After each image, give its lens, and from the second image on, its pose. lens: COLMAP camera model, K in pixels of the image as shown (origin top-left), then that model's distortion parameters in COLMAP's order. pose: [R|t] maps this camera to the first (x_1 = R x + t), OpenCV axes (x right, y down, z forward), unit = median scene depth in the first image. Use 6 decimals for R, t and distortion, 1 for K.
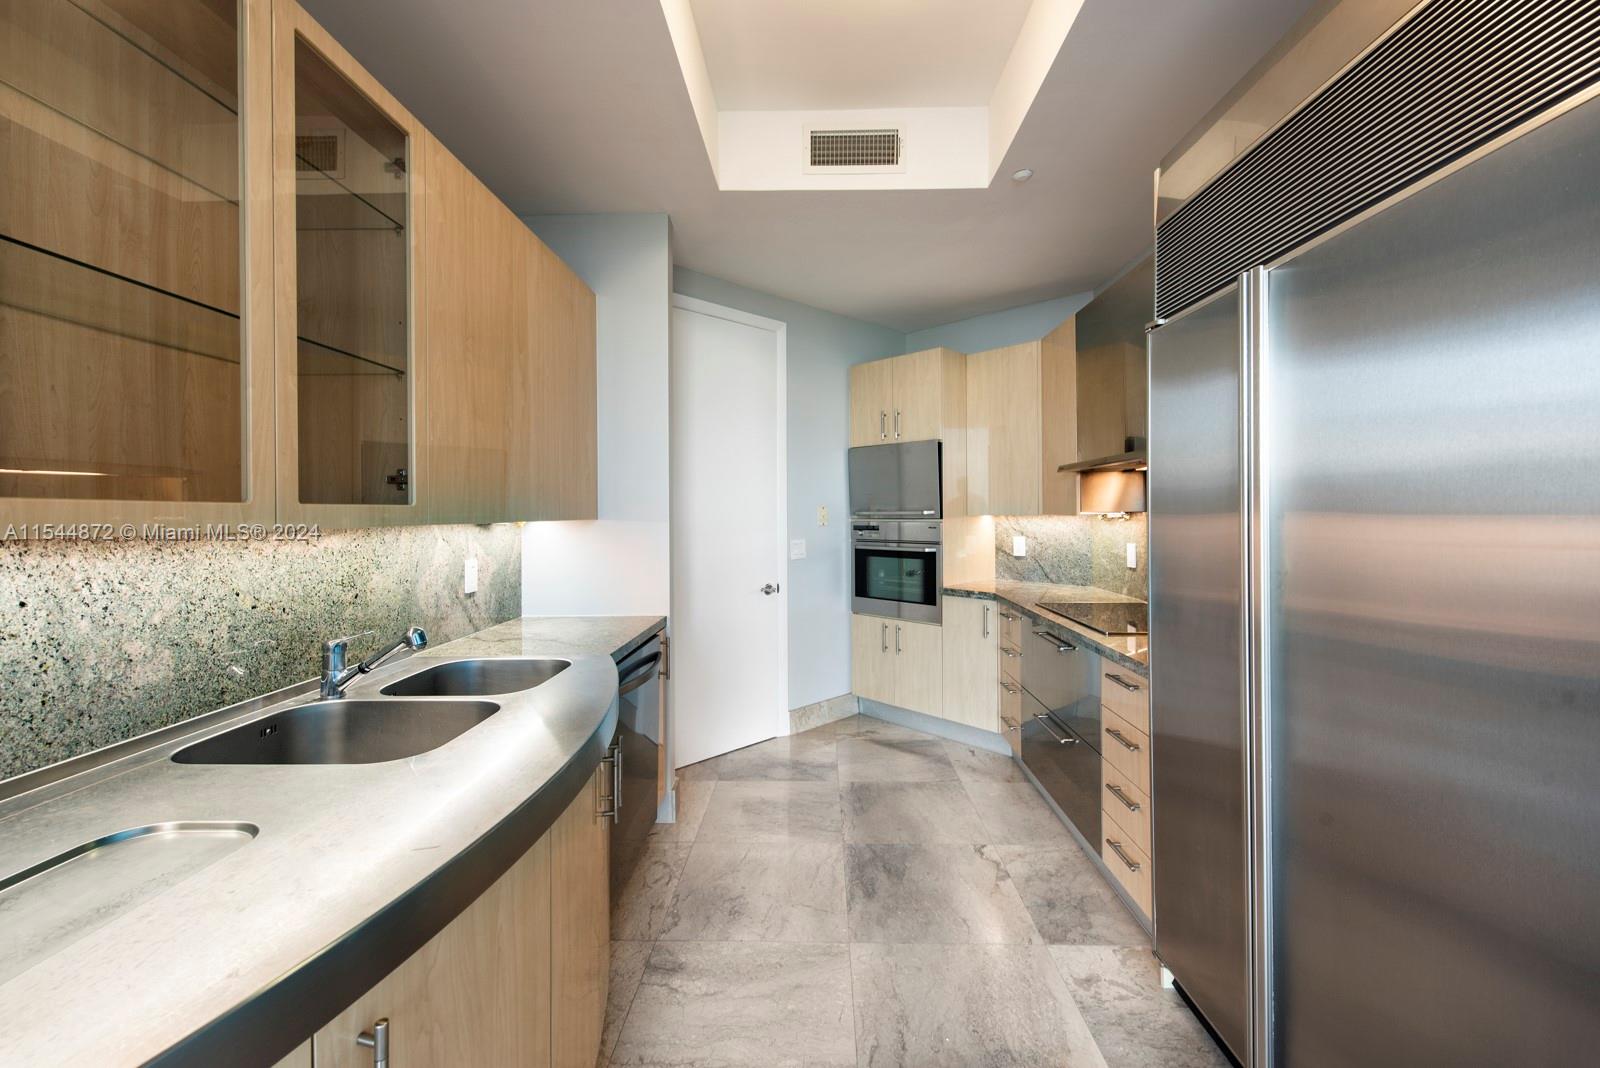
lens RADIAL K [[627.5, 0, 787.4], [0, 627.5, 508.3], [0, 0, 1]] dist [0.008760, -0.000660]
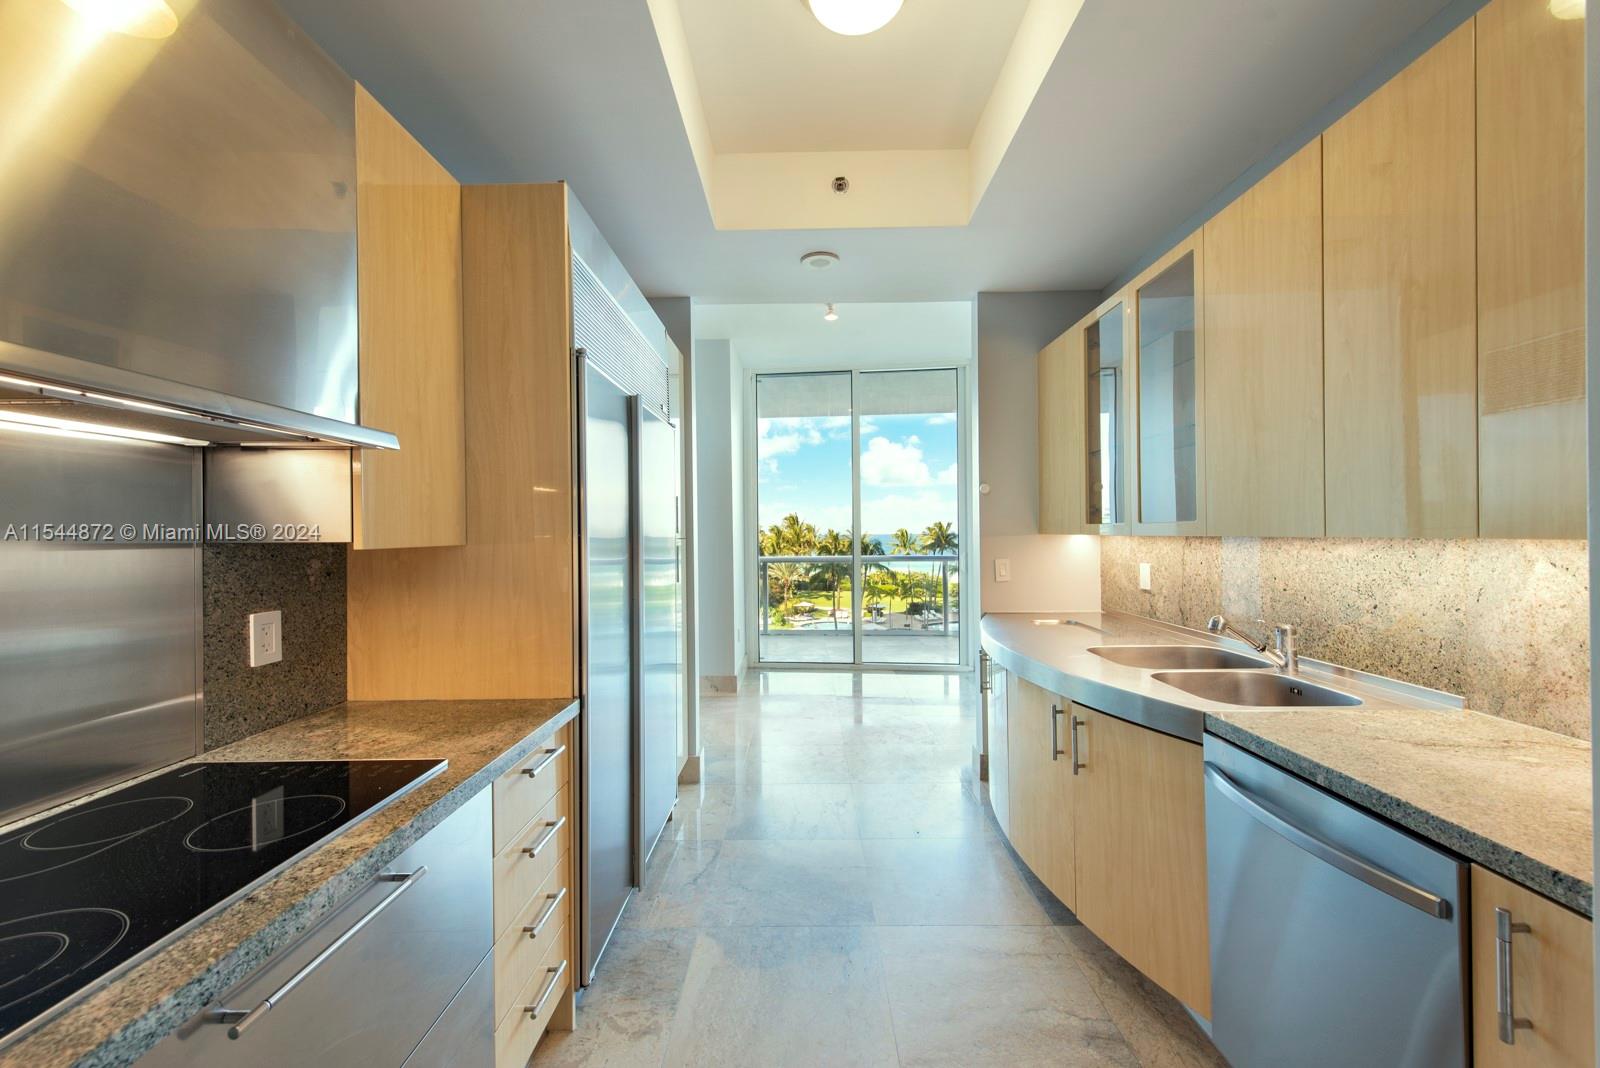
lens RADIAL K [[627.5, 0, 790.3], [0, 627.5, 536.1], [0, 0, 1]] dist [0.008760, -0.000660]
pose [[-0.999505, 0.024606, -0.019606, 0.283116], [0.024665, 0.999692, -0.002730, 0.007582], [0.019533, -0.003212, -0.999804, 2.152918]]
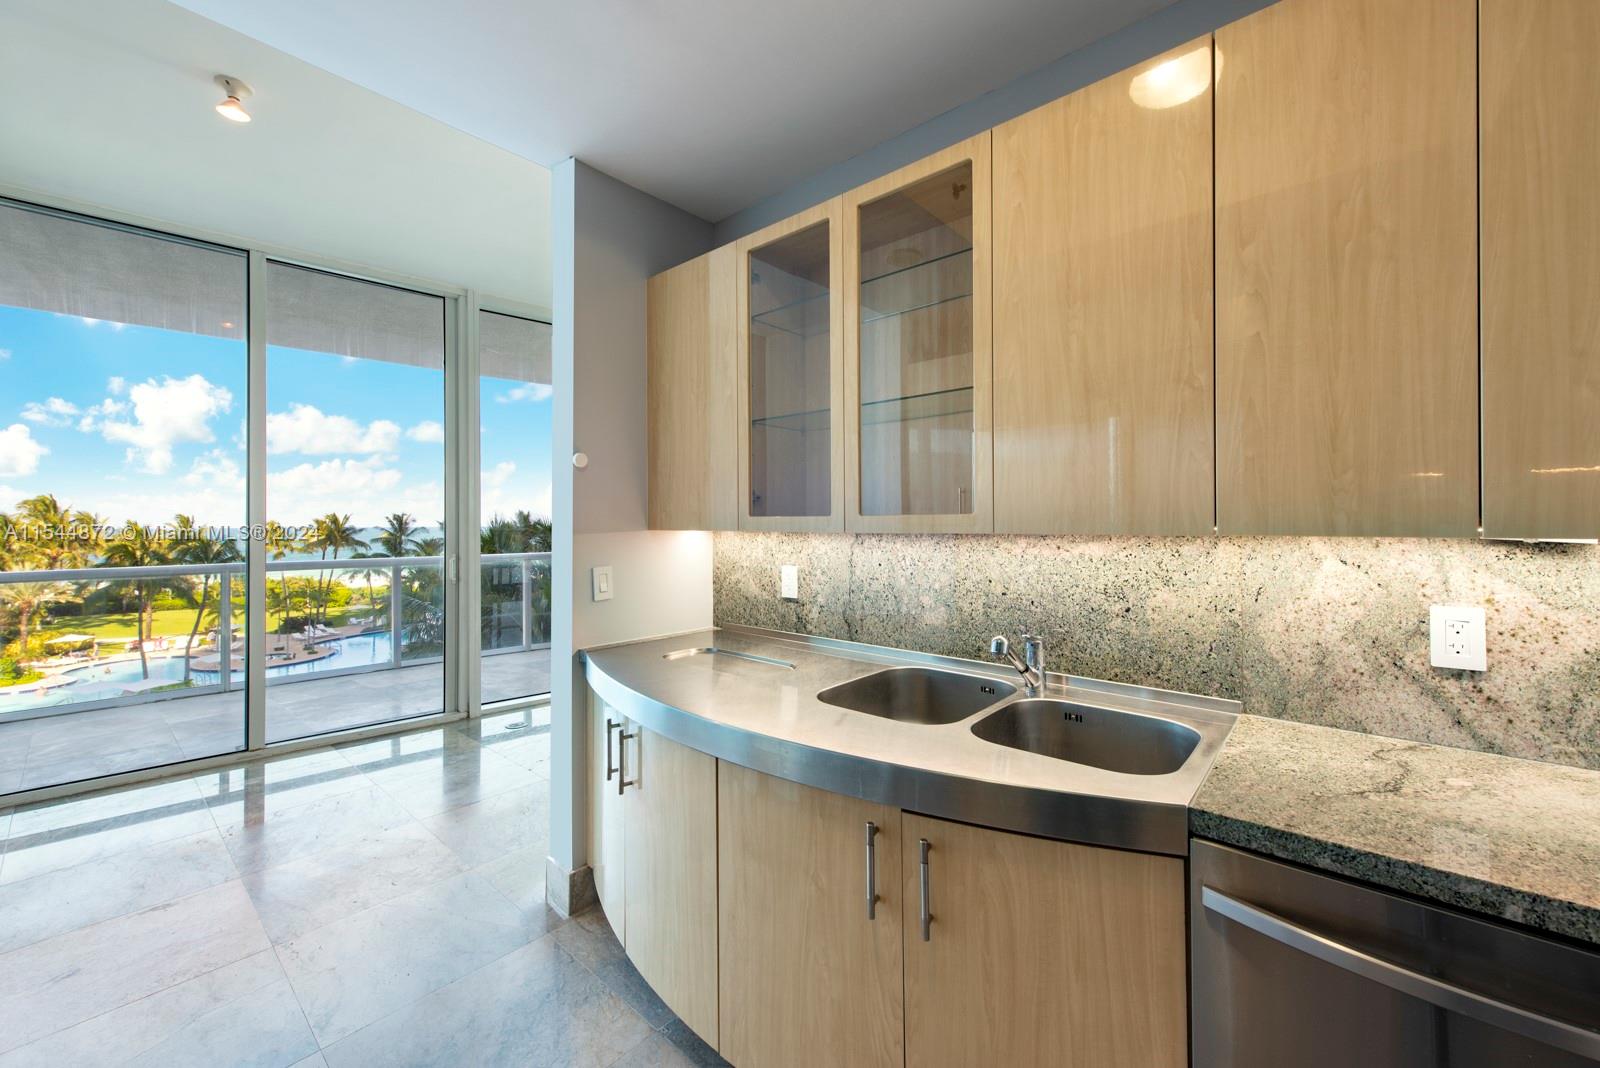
lens RADIAL K [[627.5, 0, 788.8], [0, 627.5, 520.6], [0, 0, 1]] dist [0.008760, -0.000660]
pose [[-0.627391, 0.012262, -0.778608, 0.371299], [0.018047, 0.999836, 0.001205, -0.001505], [0.778495, -0.013296, -0.627509, 1.294136]]
